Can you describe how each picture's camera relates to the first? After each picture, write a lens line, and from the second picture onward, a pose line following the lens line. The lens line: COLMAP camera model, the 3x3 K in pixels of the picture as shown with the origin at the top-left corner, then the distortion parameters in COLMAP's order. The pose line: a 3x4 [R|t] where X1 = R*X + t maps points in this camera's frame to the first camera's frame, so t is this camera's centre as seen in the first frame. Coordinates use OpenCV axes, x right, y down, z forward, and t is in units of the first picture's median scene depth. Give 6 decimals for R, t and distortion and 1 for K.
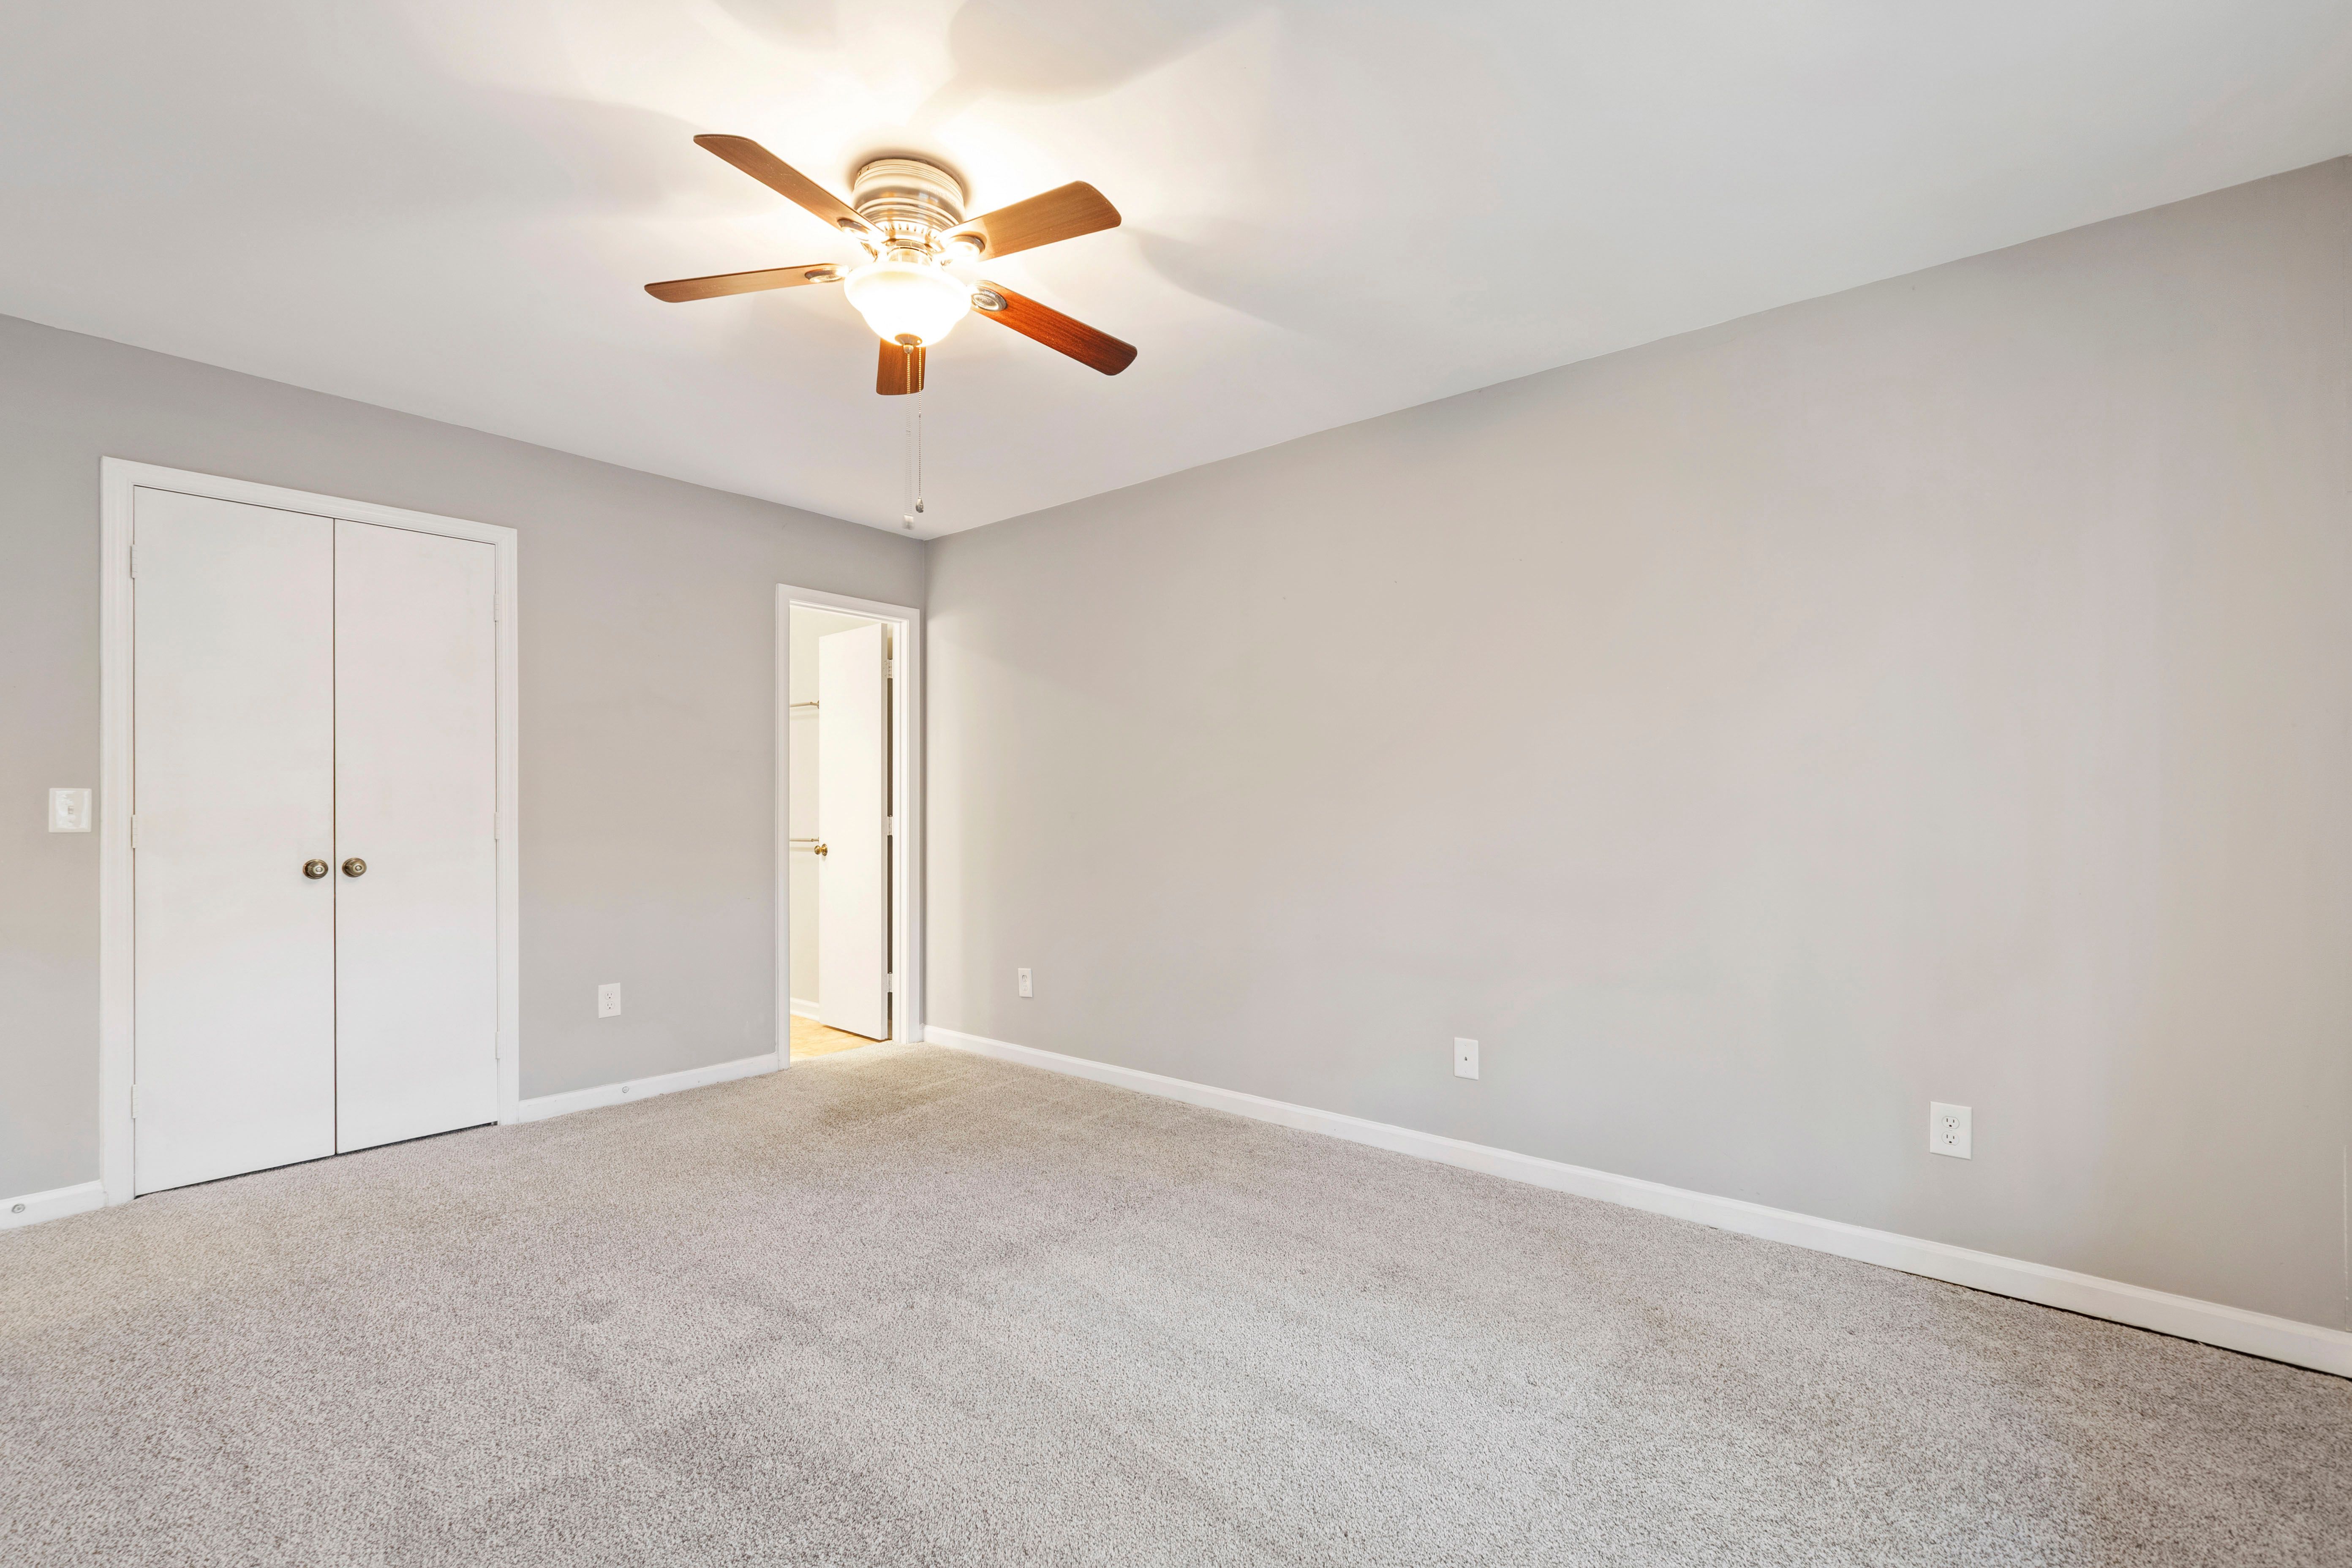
lens RADIAL K [[1045.9, 0, 1168.6], [0, 1045.9, 806.2], [0, 0, 1]] dist [0.001712, -0.000200]
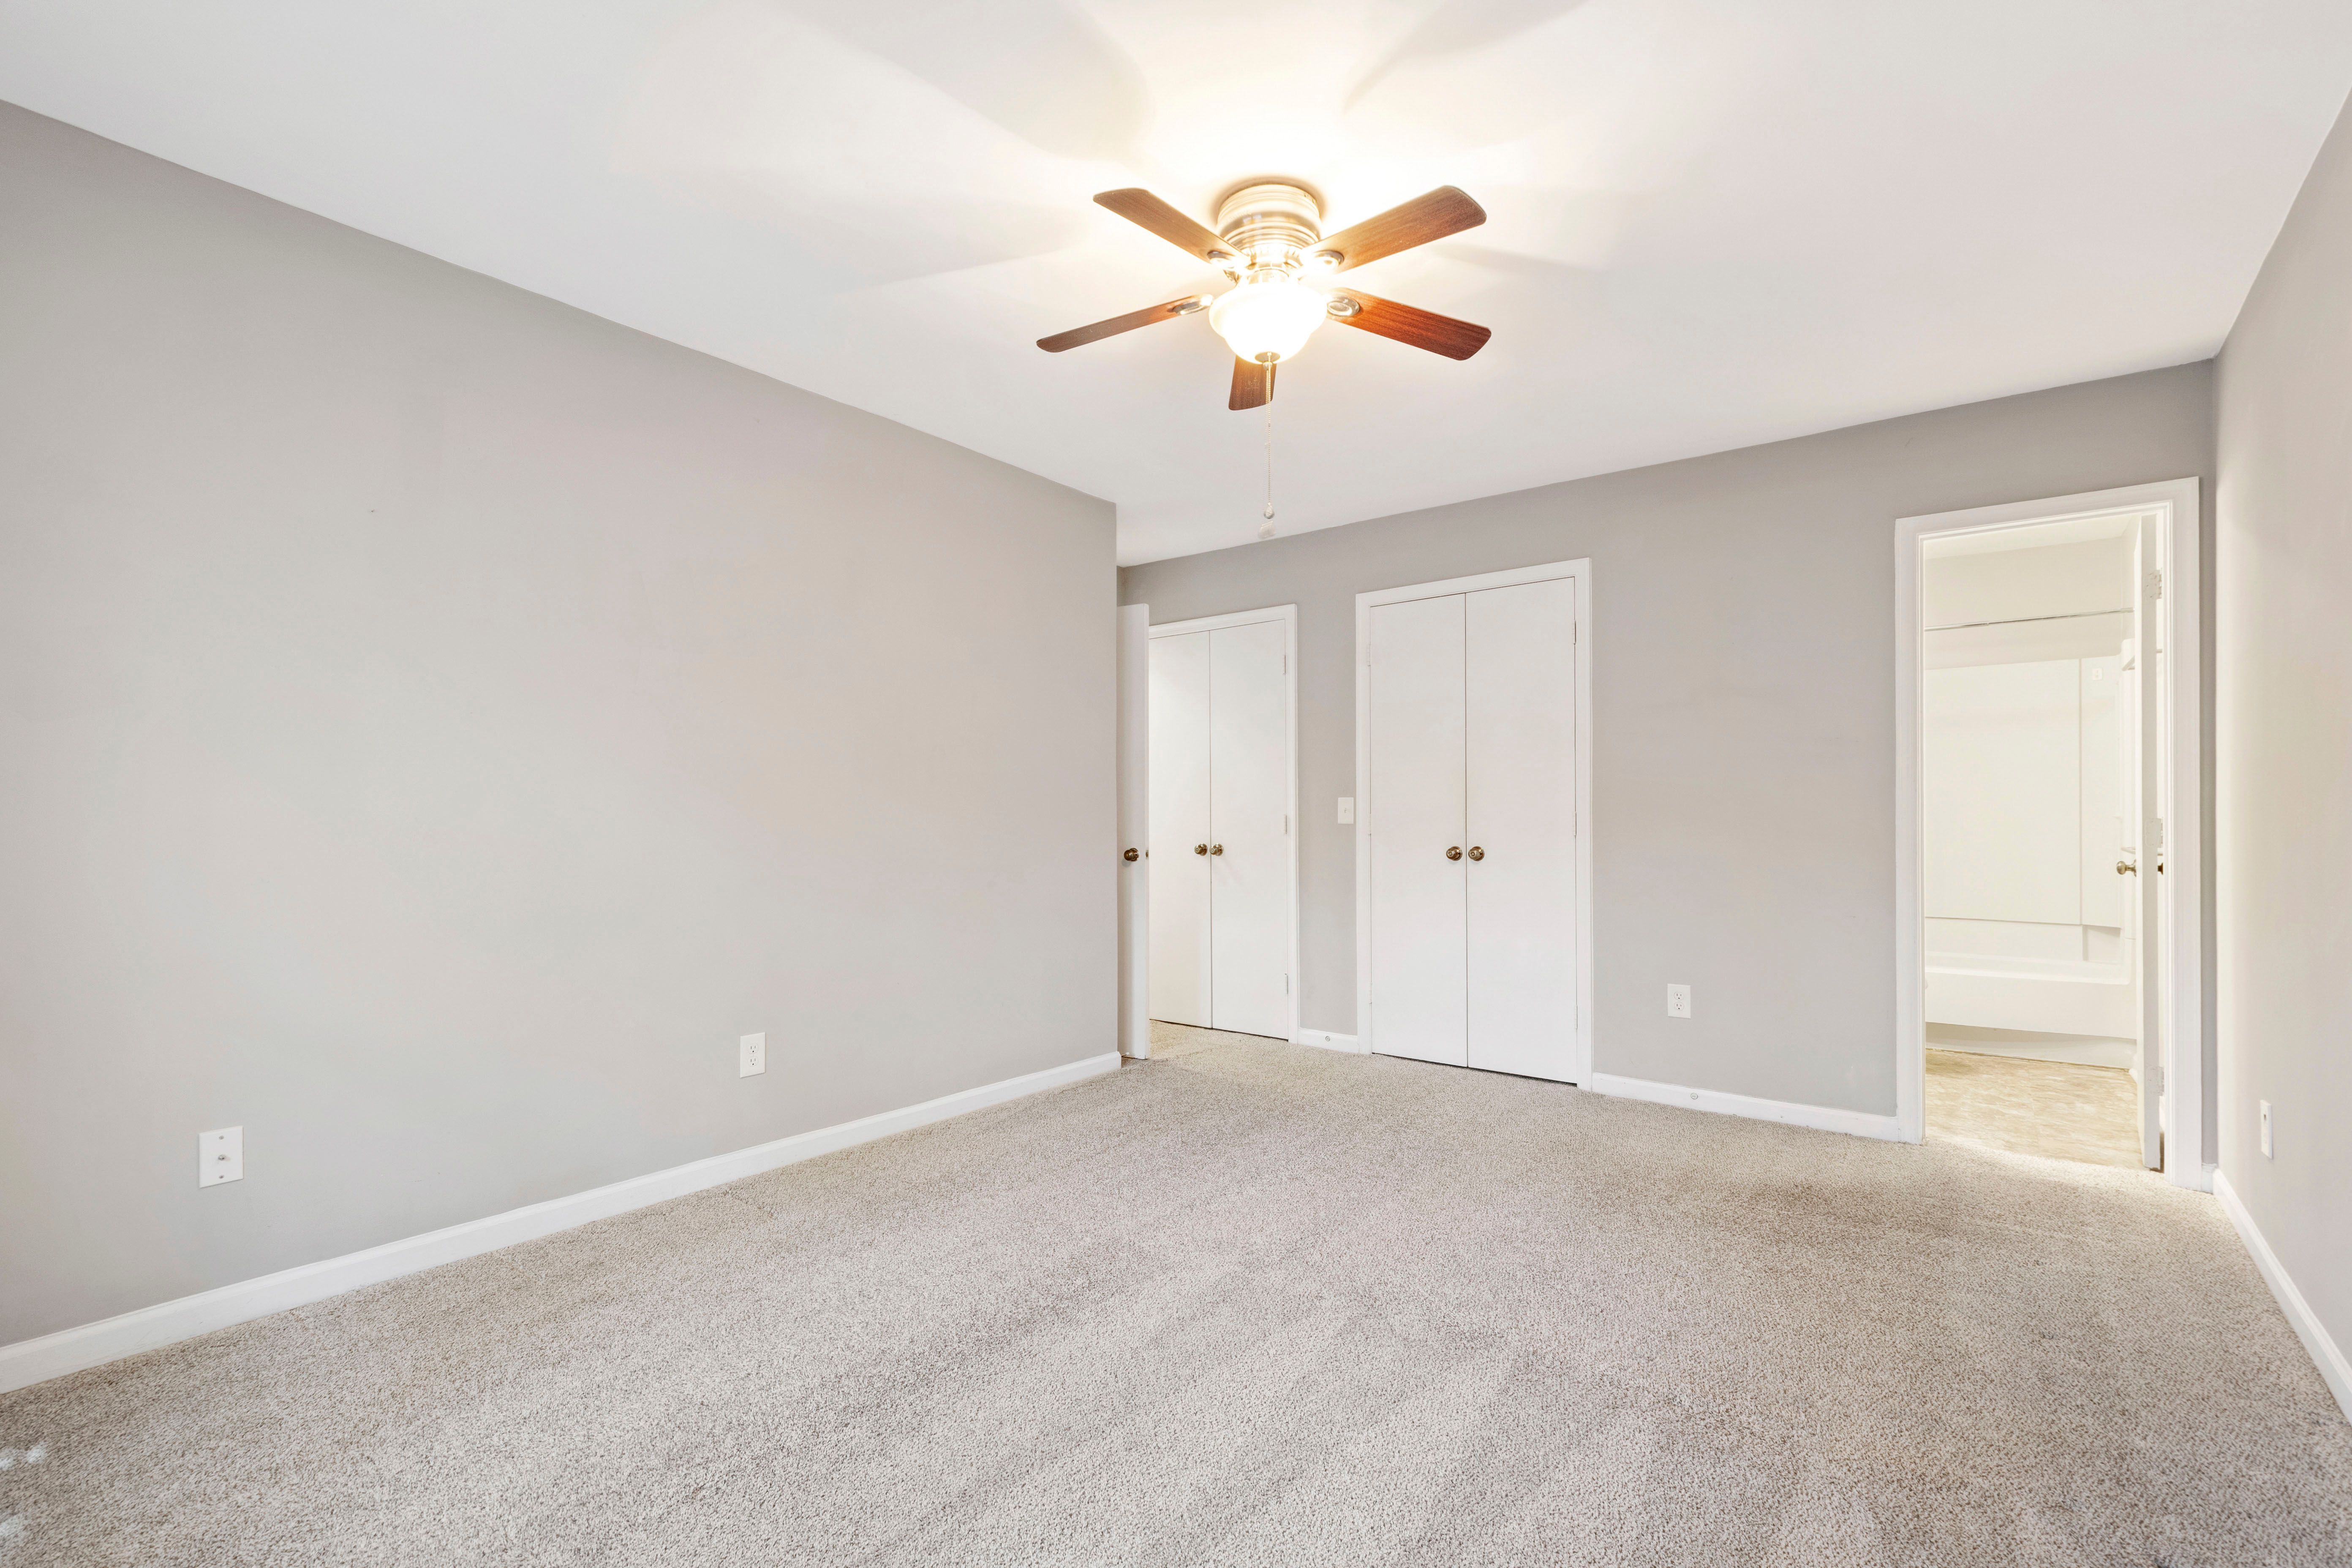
lens RADIAL K [[1045.9, 0, 1168.6], [0, 1045.9, 806.2], [0, 0, 1]] dist [0.001712, -0.000200]
pose [[0.033353, -0.001502, -0.999443, 0.528631], [0.009911, 0.999950, -0.001172, -0.003700], [0.999394, -0.009867, 0.033366, 0.571943]]
